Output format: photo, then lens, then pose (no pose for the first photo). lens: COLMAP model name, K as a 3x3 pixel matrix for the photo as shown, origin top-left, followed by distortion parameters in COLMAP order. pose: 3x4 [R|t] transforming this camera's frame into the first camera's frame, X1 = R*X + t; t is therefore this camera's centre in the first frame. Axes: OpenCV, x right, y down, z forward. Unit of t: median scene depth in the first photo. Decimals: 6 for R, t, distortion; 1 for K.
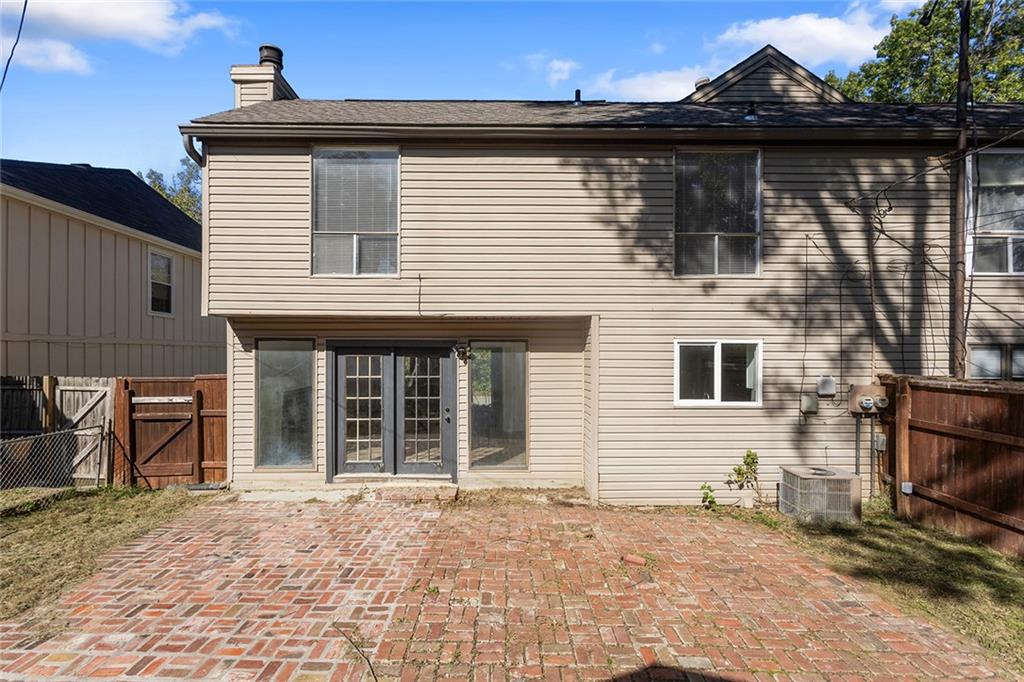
lens RADIAL K [[490.4, 0, 512.0], [0, 490.4, 341.0], [0, 0, 1]] dist [0.004136, 0.000645]
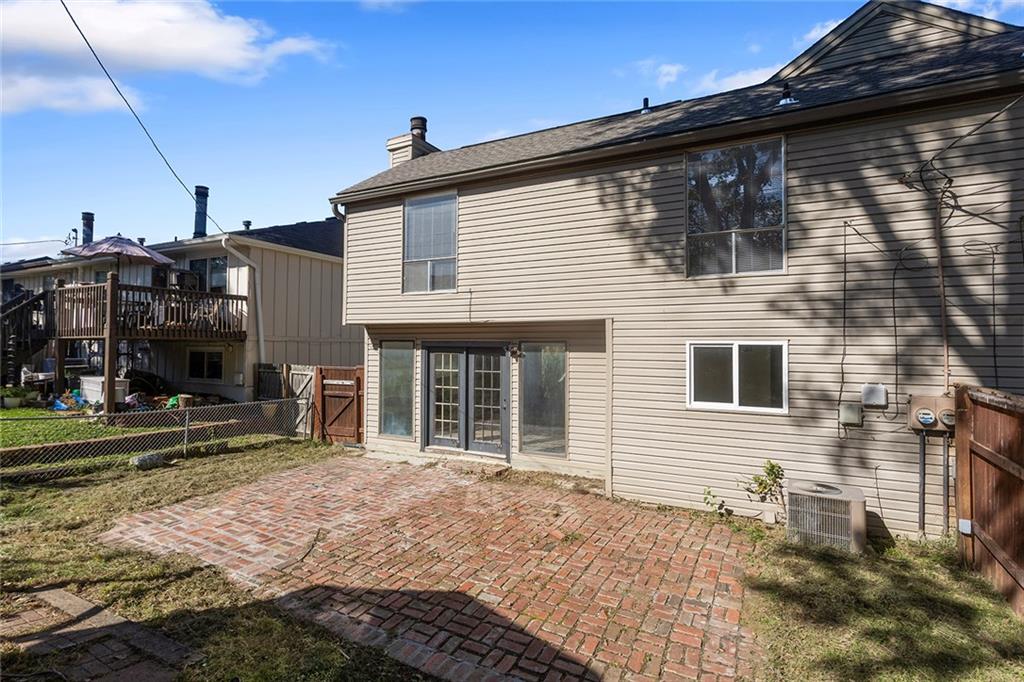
lens RADIAL K [[499.7, 0, 511.1], [0, 499.7, 320.2], [0, 0, 1]] dist [-0.000389, 0.000221]
pose [[0.882809, -0.020645, -0.469278, 0.487919], [0.006391, 0.999469, -0.031947, -0.014791], [0.469688, 0.025204, 0.882472, -0.068237]]
